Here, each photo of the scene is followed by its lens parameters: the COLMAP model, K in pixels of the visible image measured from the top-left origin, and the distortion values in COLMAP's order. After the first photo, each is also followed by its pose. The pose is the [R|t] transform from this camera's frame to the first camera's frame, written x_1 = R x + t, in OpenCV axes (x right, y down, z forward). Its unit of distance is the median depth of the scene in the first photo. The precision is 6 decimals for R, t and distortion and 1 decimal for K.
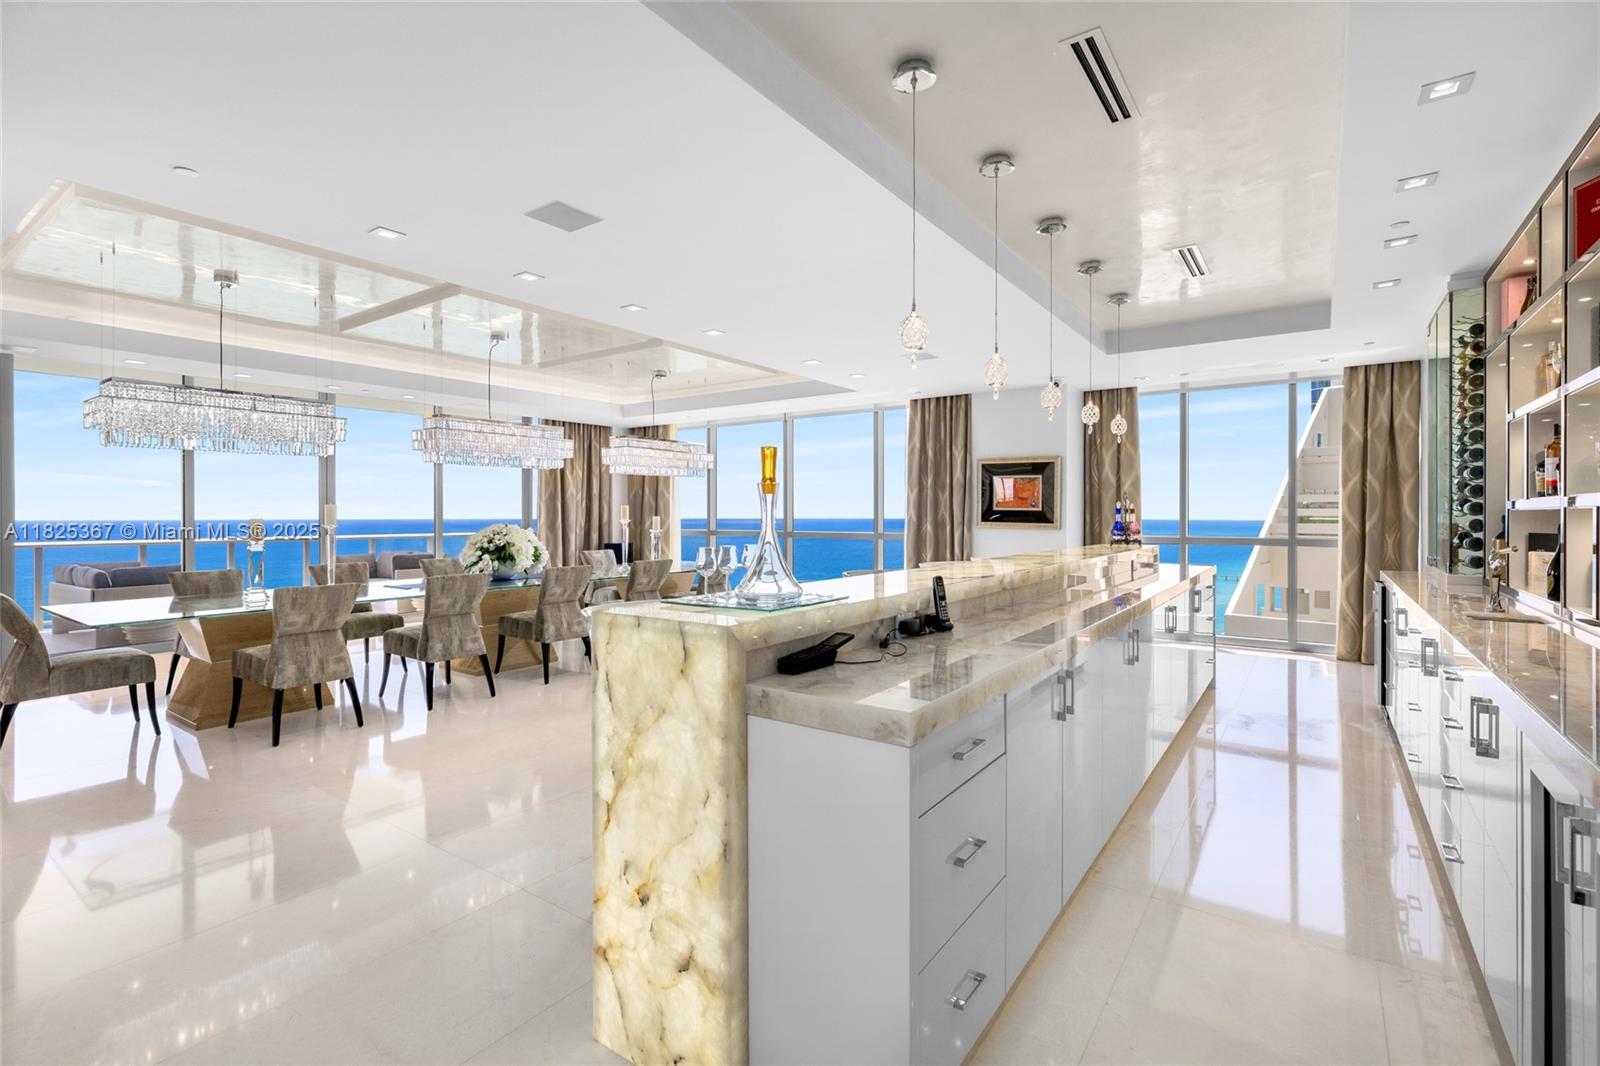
lens RADIAL K [[735.0, 0, 802.2], [0, 735.0, 520.3], [0, 0, 1]] dist [0.003431, 0.000311]
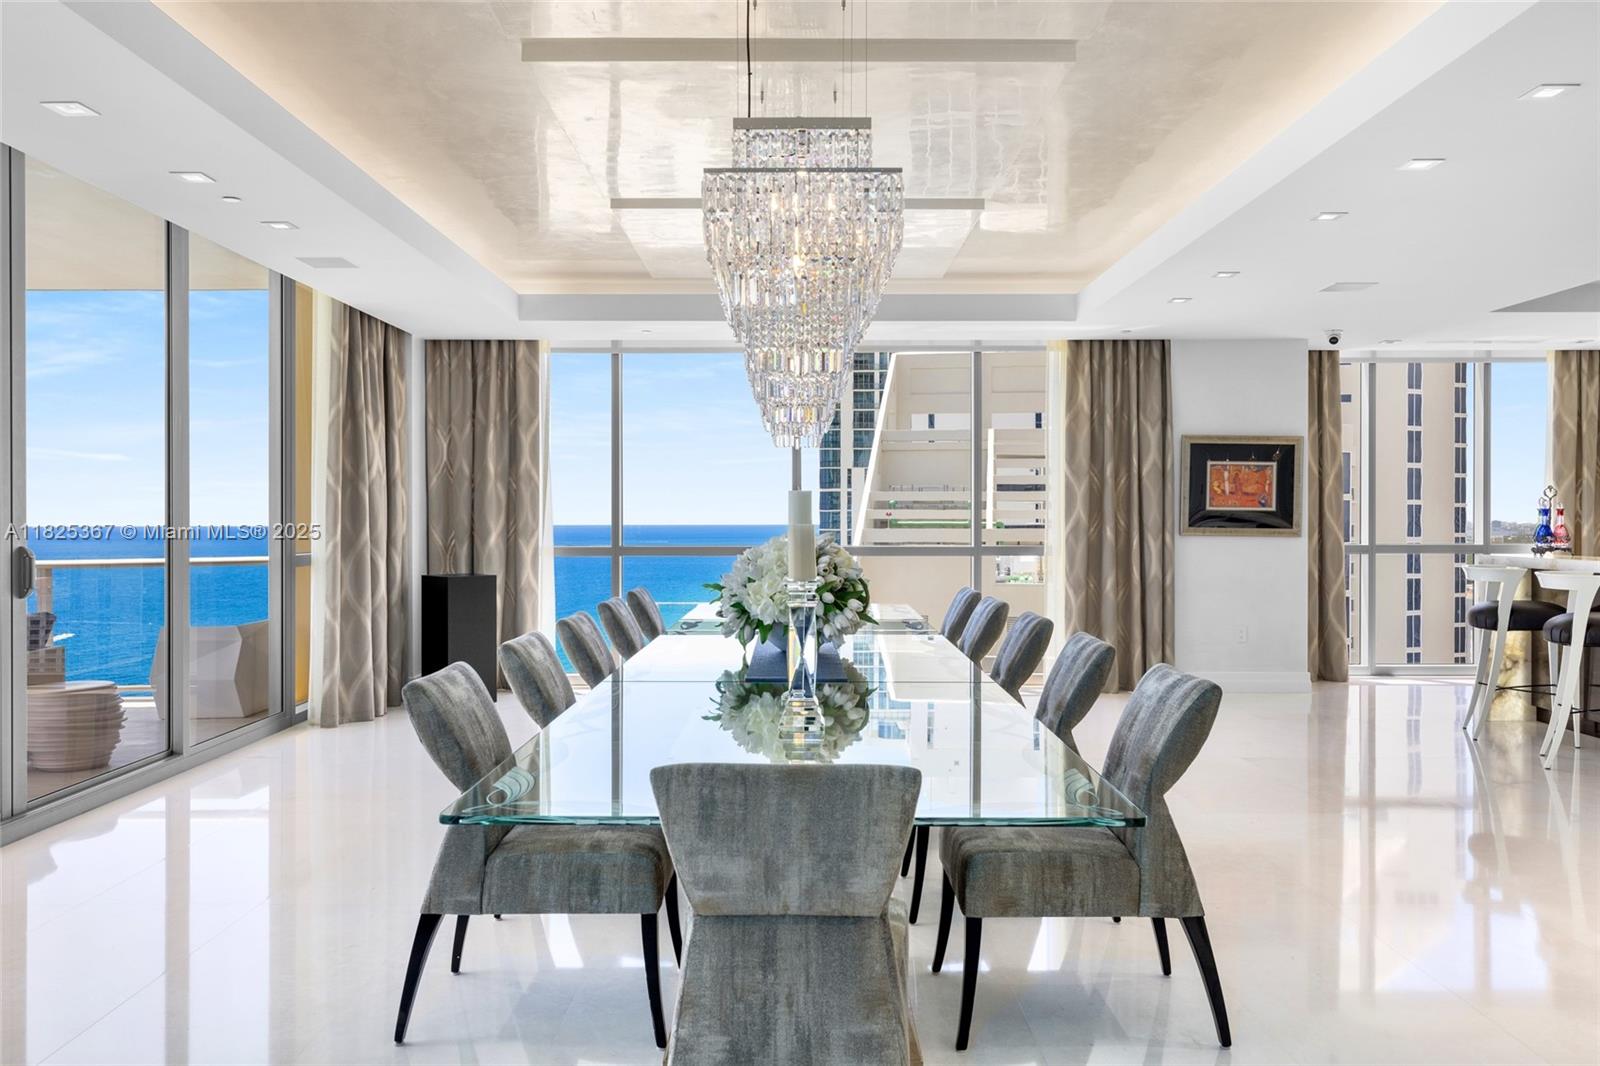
lens RADIAL K [[1124.8, 0, 798.2], [0, 1124.8, 532.7], [0, 0, 1]] dist [0.002946, -0.001215]
pose [[0.822021, -0.008571, 0.569393, -2.922727], [0.005063, 0.999957, 0.007742, -0.010023], [-0.569435, -0.003481, 0.822029, 1.497302]]
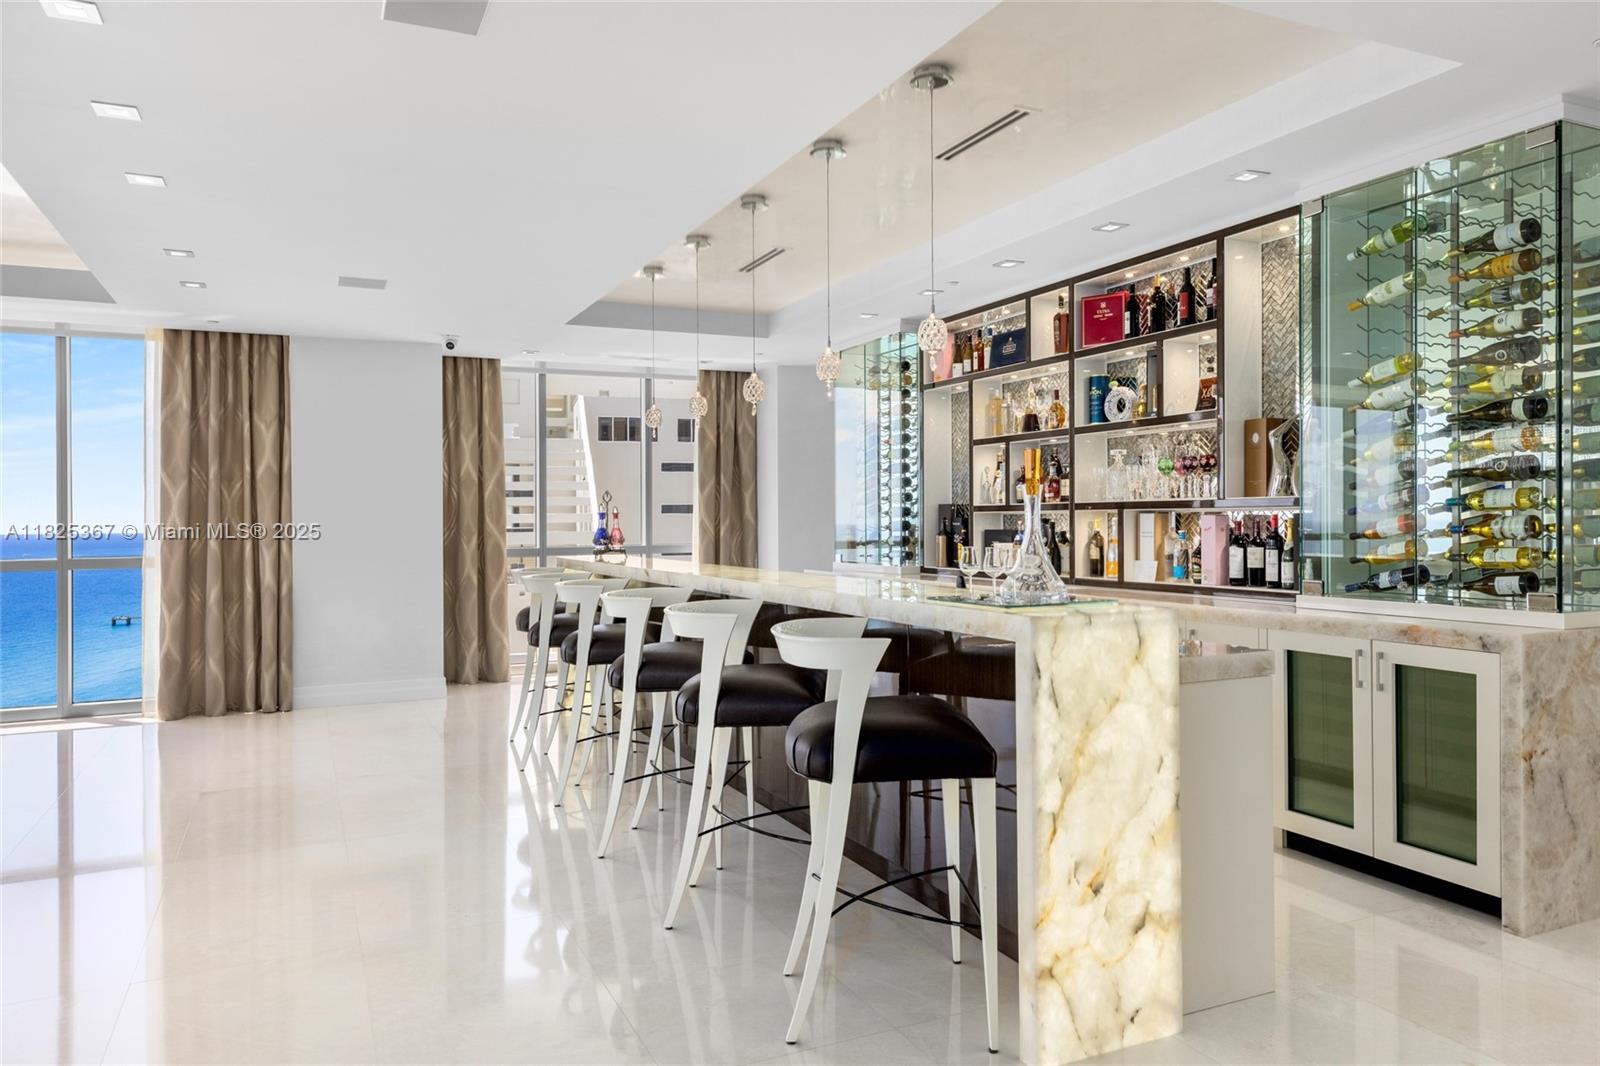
lens RADIAL K [[1085.1, 0, 804.9], [0, 1085.1, 524.2], [0, 0, 1]] dist [0.005540, 0.002078]
pose [[0.495058, -0.009826, 0.868804, -1.700145], [0.015563, 0.999876, 0.002440, -0.005480], [-0.868721, 0.012313, 0.495149, 0.584515]]
